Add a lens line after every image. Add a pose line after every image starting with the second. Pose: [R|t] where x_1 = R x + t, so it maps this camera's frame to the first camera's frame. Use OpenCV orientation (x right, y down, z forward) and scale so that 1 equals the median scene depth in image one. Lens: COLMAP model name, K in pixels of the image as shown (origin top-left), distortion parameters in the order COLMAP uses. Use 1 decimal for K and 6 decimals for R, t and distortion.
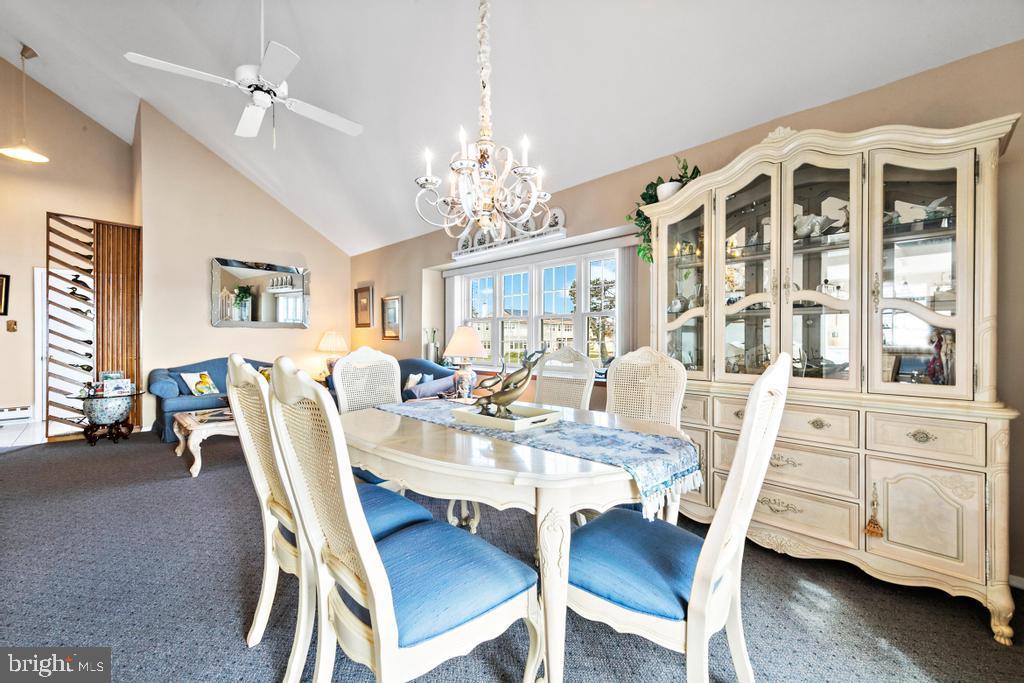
lens RADIAL K [[413.2, 0, 512.3], [0, 413.2, 337.0], [0, 0, 1]] dist [0.012747, 0.000032]
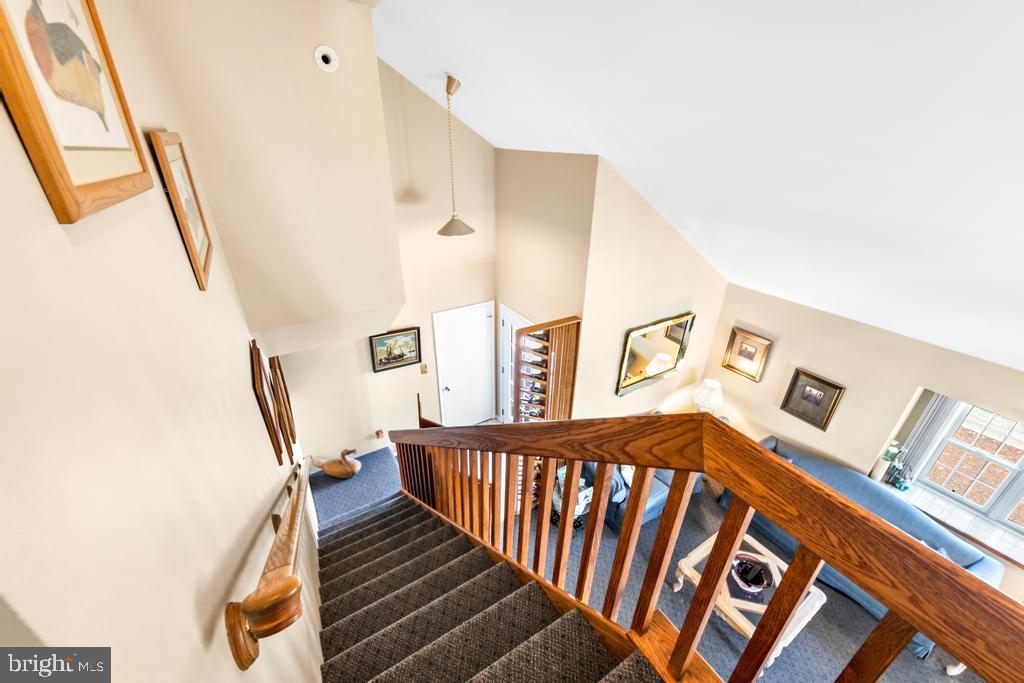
lens RADIAL K [[394.2, 0, 508.5], [0, 394.2, 346.3], [0, 0, 1]] dist [0.001882, 0.000049]
pose [[0.971933, 0.120116, -0.202283, -0.923808], [-0.012115, 0.884250, 0.466857, -0.631795], [0.234945, -0.451303, 0.860887, 0.262943]]
